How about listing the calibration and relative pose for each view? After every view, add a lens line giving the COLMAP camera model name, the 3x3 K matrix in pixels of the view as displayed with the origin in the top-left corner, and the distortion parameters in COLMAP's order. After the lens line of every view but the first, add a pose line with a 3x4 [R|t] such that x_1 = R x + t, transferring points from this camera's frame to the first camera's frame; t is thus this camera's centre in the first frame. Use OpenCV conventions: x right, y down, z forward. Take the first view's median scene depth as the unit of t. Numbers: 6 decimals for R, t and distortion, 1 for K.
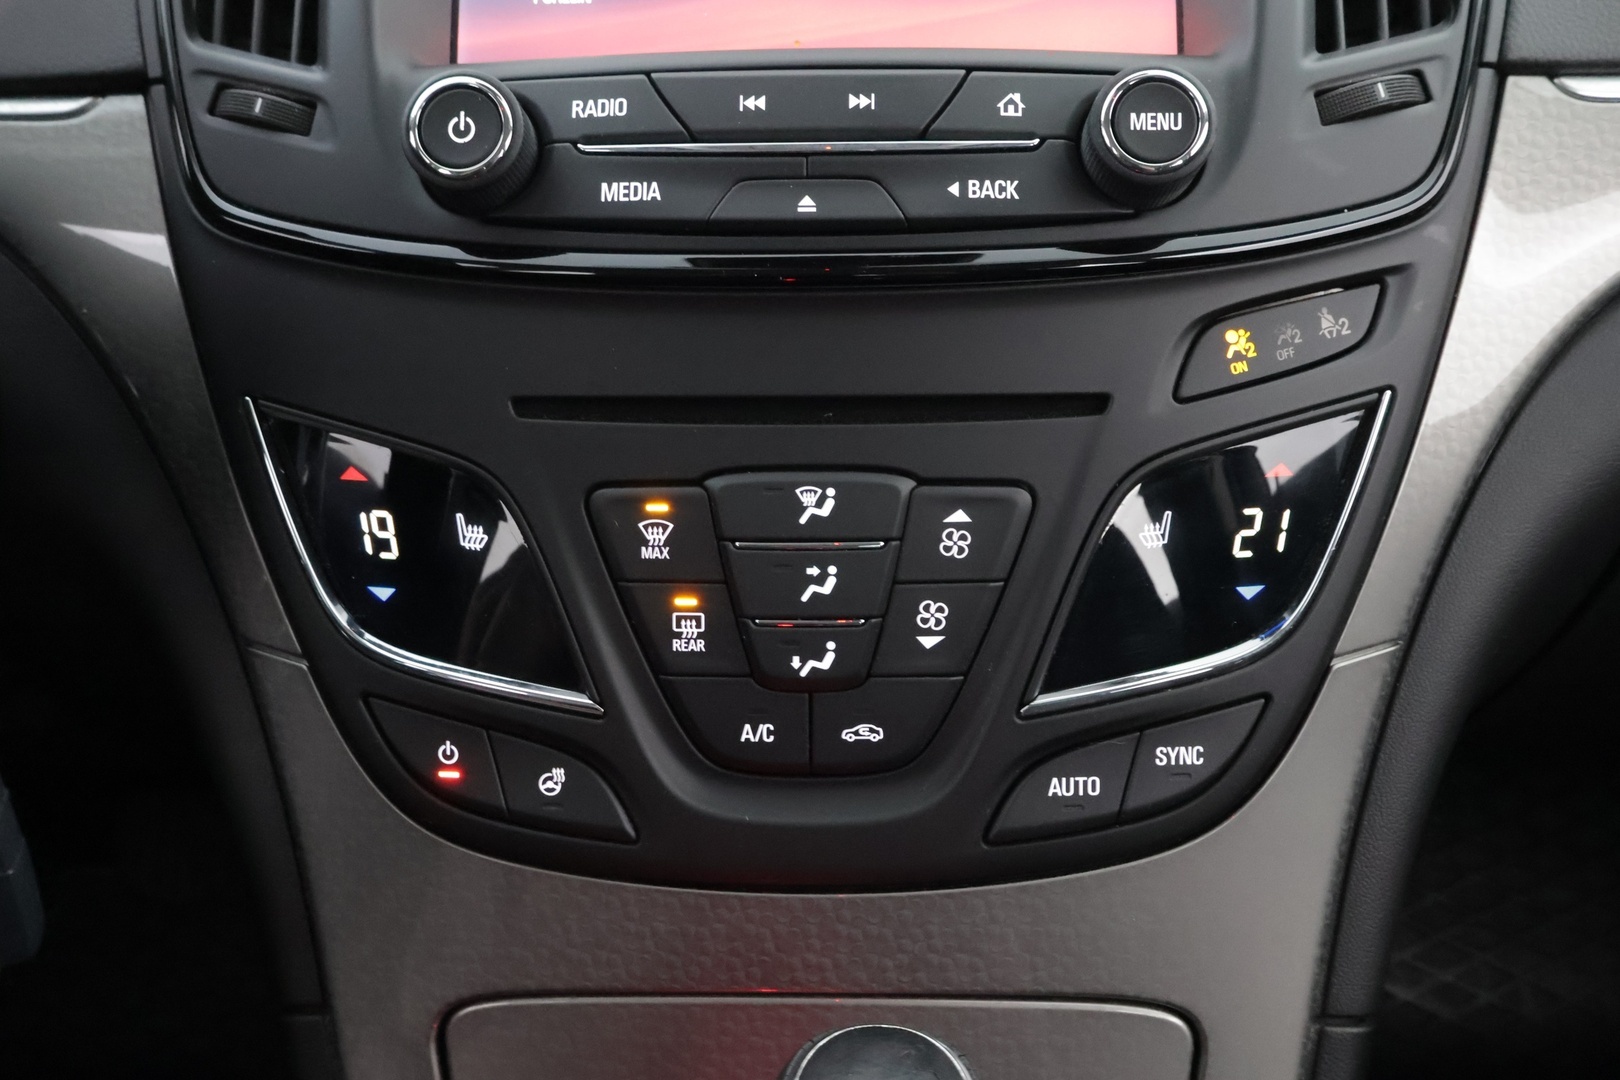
lens RADIAL K [[1517.9, 0, 811.4], [0, 1517.9, 541.4], [0, 0, 1]] dist [0.007977, 0.000000]
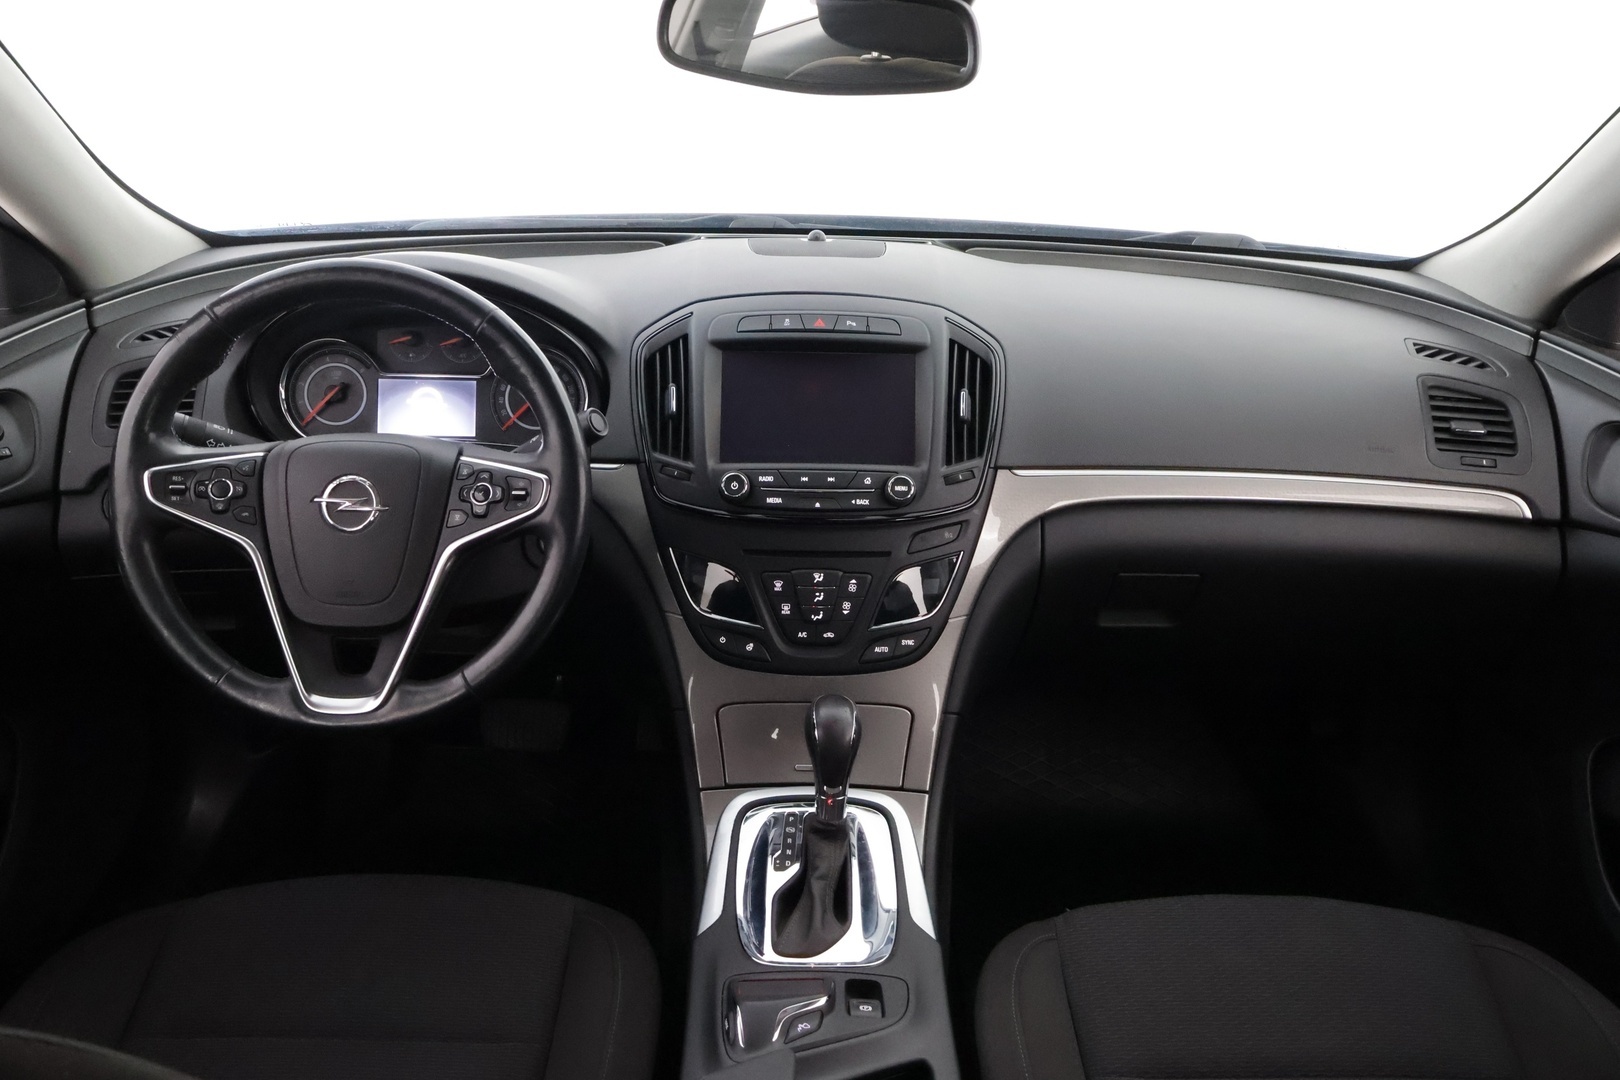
lens RADIAL K [[1374.1, 0, 804.3], [0, 1374.1, 546.5], [0, 0, 1]] dist [-0.005033, -0.001049]
pose [[0.999101, 0.017957, 0.038411, -0.172865], [-0.016060, 0.998663, -0.049138, 0.071286], [-0.039242, 0.048477, 0.998053, -2.604467]]
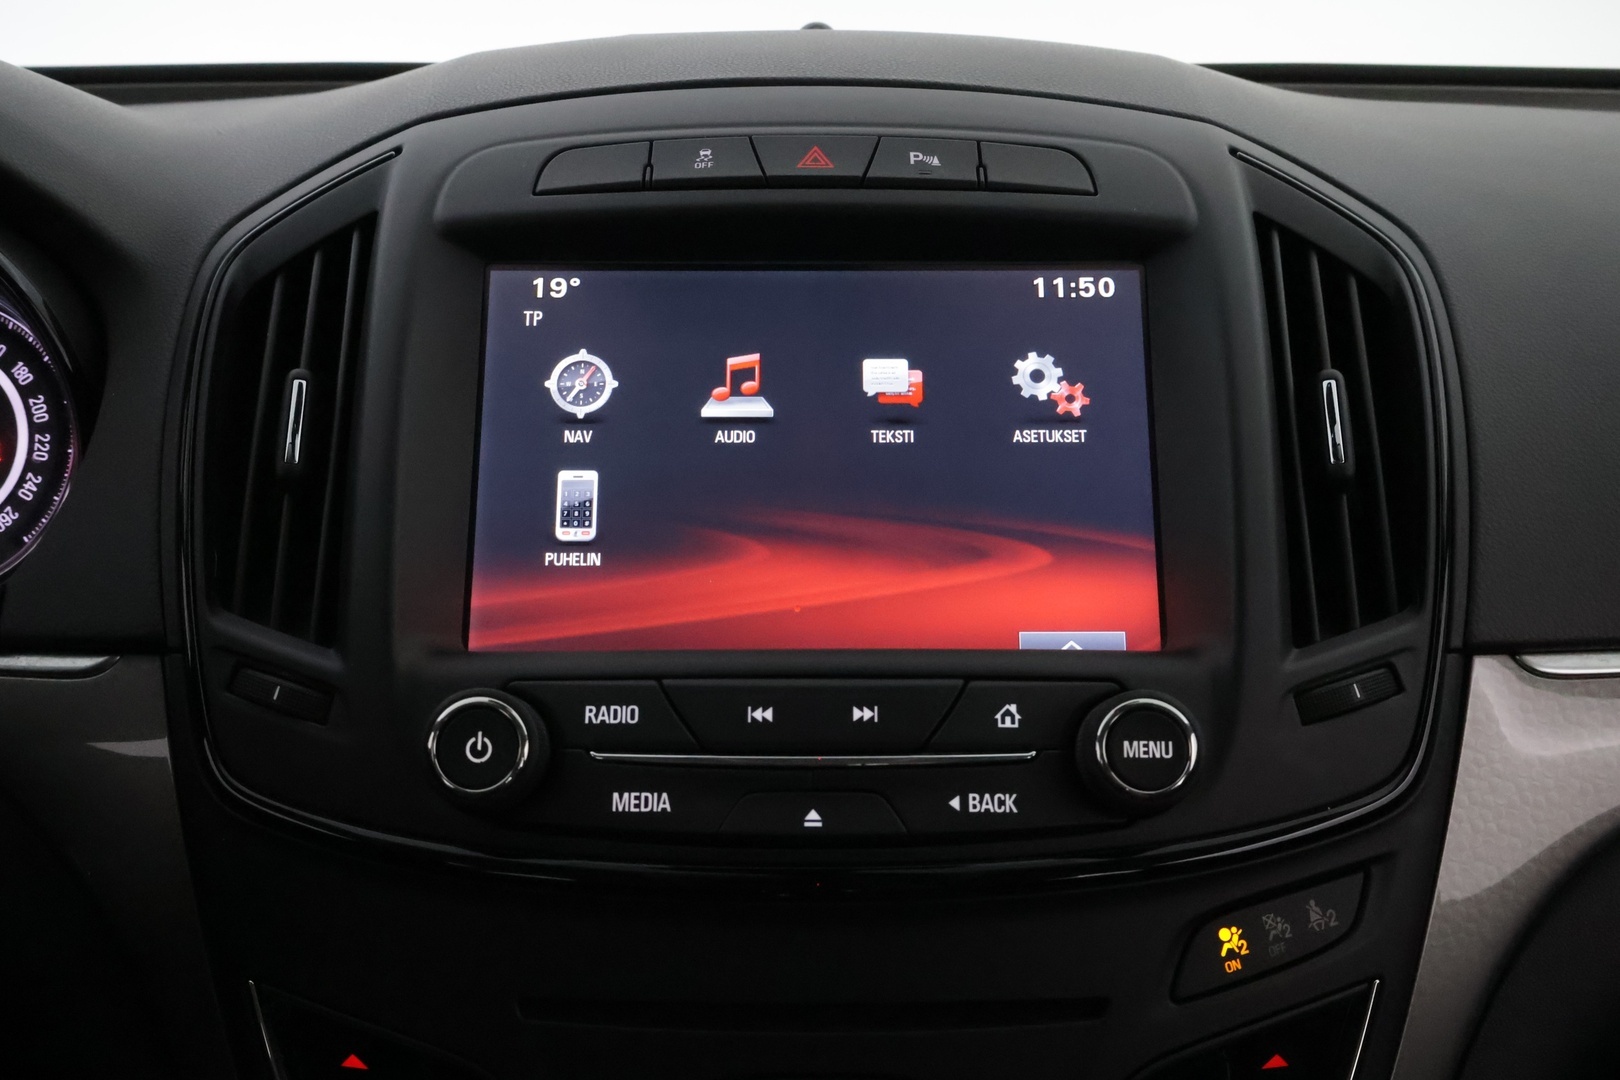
lens RADIAL K [[1517.9, 0, 816.9], [0, 1517.9, 542.1], [0, 0, 1]] dist [0.007977, 0.000000]
pose [[0.999529, 0.005047, 0.030280, -0.031304], [-0.001140, 0.991818, -0.127657, -0.266348], [-0.030676, 0.127562, 0.991356, -0.044277]]
